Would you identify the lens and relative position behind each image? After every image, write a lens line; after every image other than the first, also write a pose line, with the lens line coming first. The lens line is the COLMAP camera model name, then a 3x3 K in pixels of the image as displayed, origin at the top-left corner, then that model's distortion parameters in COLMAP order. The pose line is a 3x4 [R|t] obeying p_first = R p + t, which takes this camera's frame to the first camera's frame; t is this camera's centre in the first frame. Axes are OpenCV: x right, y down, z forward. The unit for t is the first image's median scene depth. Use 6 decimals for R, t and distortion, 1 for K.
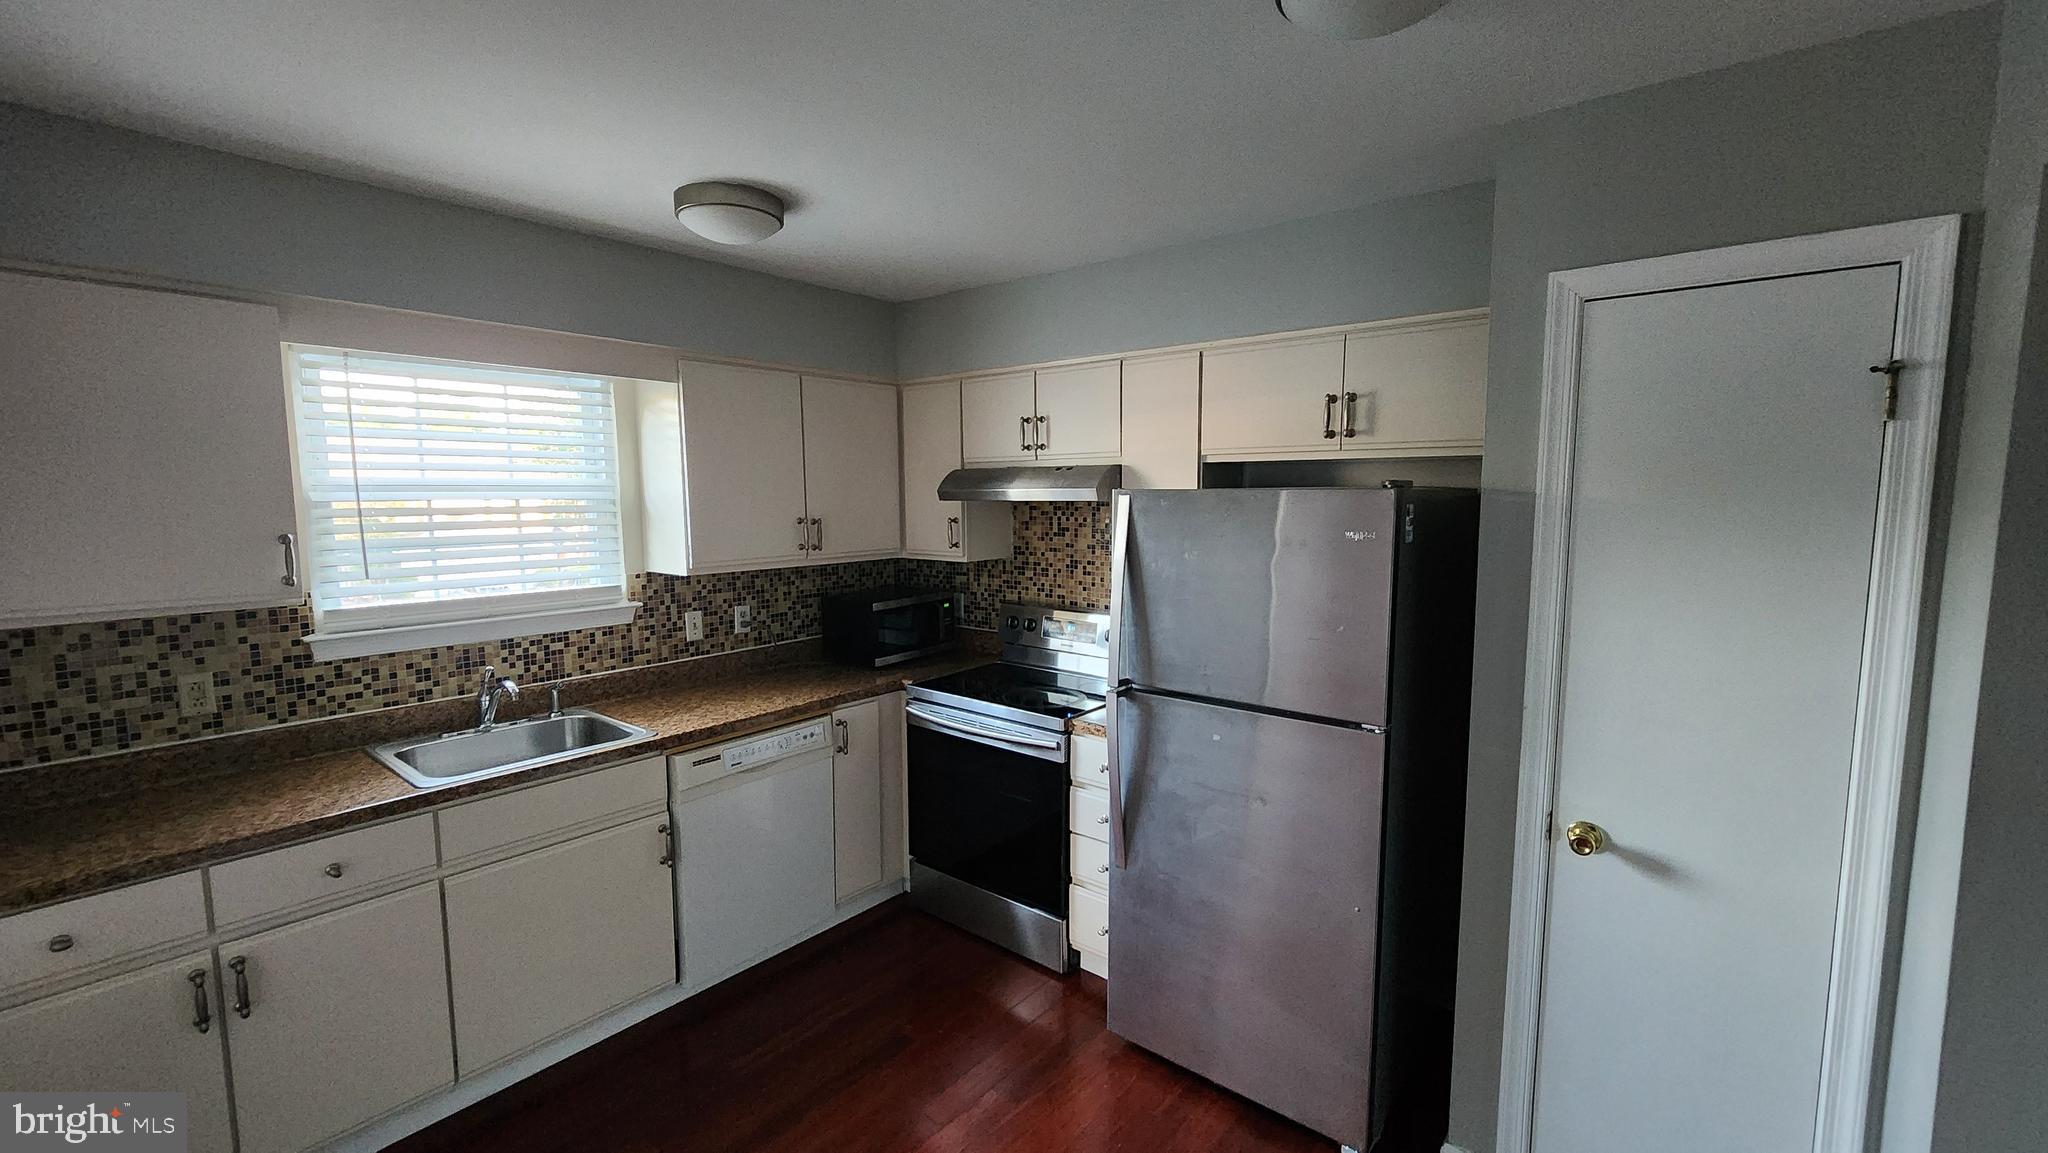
lens RADIAL K [[841.2, 0, 1022.0], [0, 841.2, 586.8], [0, 0, 1]] dist [0.002534, -0.000352]
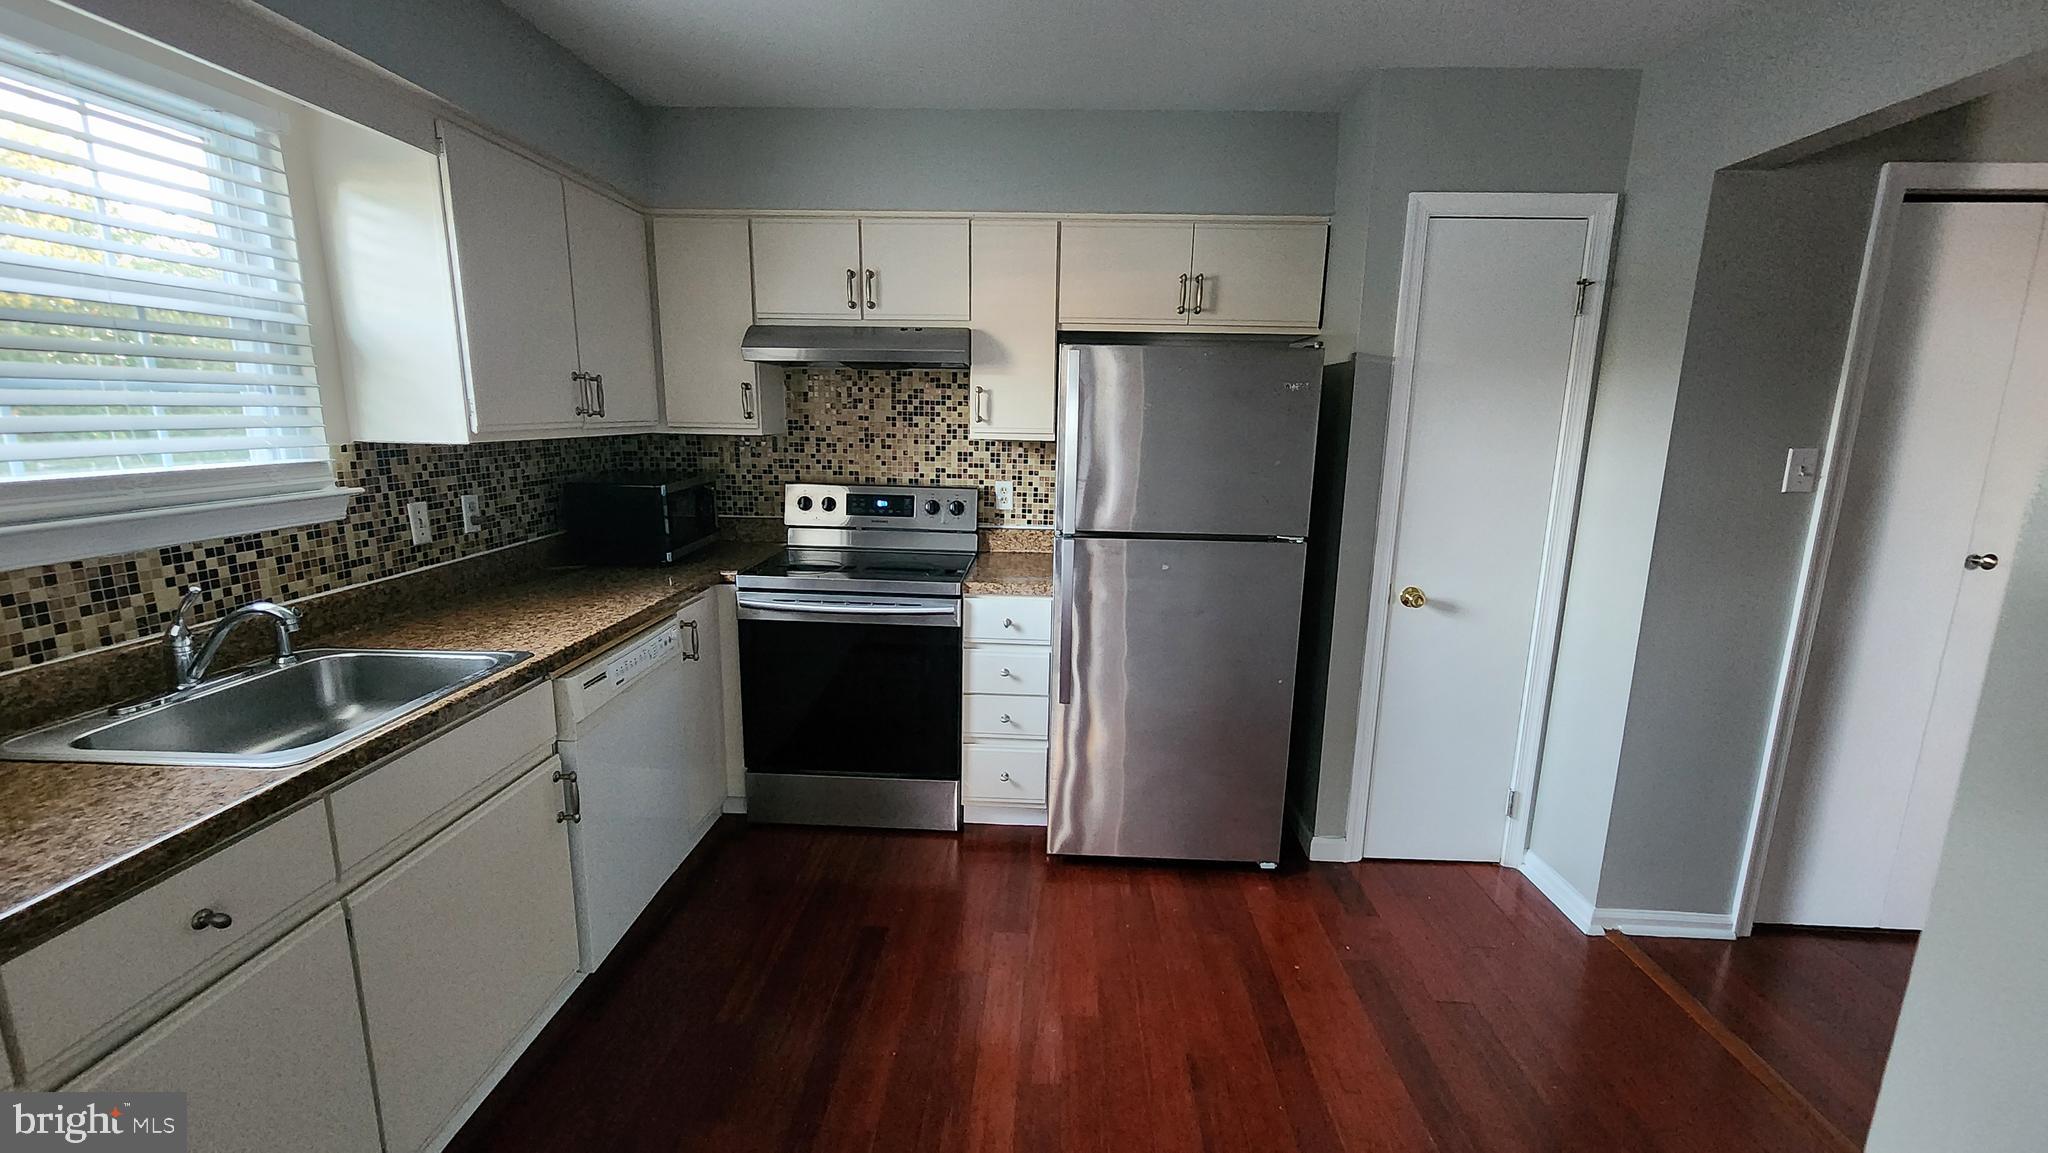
lens RADIAL K [[841.2, 0, 1022.0], [0, 841.2, 586.8], [0, 0, 1]] dist [0.002534, -0.000352]
pose [[0.795845, -0.107005, 0.595970, -0.463391], [0.047710, 0.992283, 0.114451, 0.047838], [-0.603618, -0.062651, 0.794808, 0.147921]]
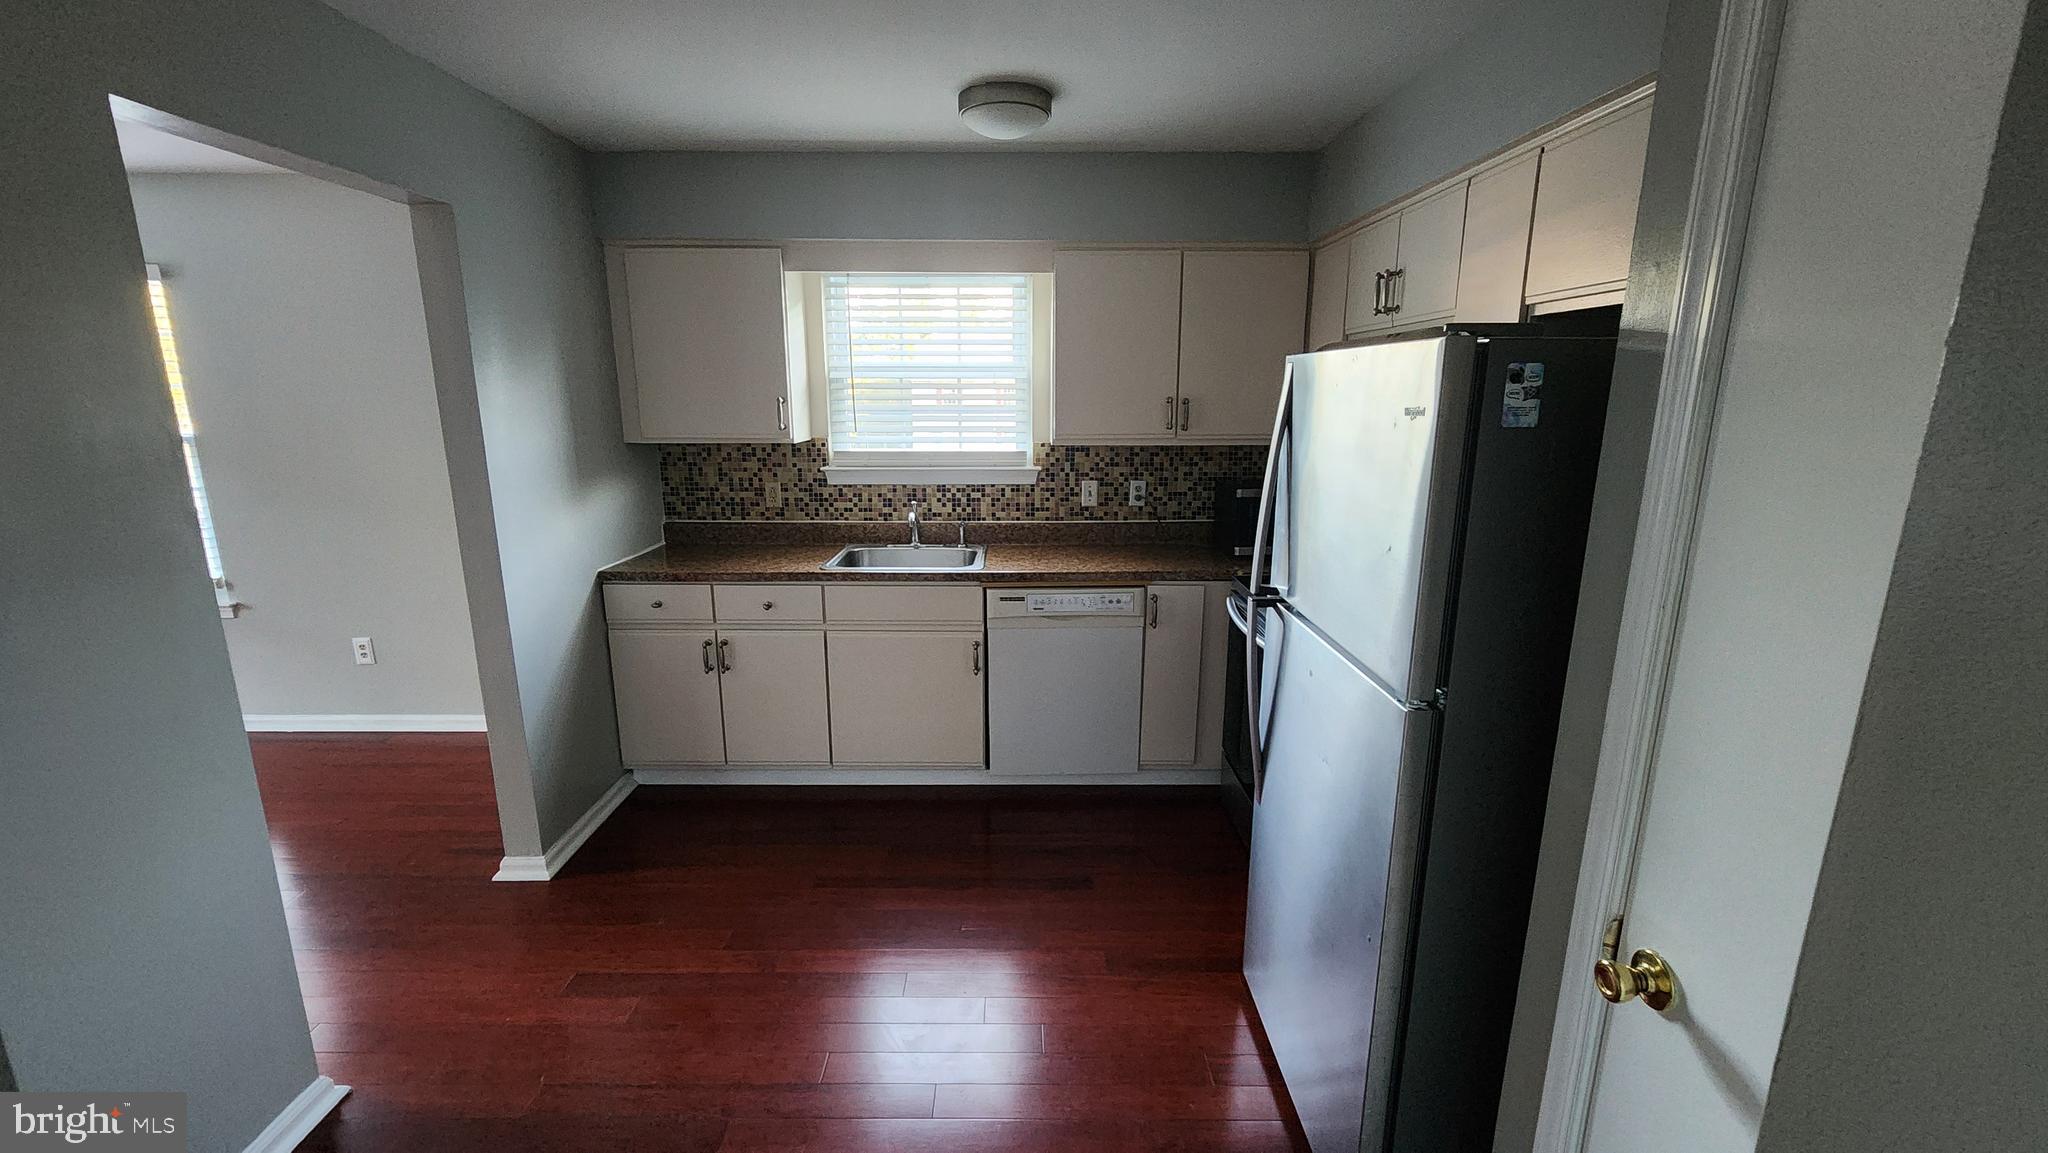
lens RADIAL K [[841.2, 0, 1022.0], [0, 841.2, 586.8], [0, 0, 1]] dist [0.002534, -0.000352]
pose [[0.643918, 0.178272, -0.744036, 0.469422], [-0.089181, 0.983335, 0.158427, -0.001520], [0.759879, -0.035660, 0.649085, 0.211073]]
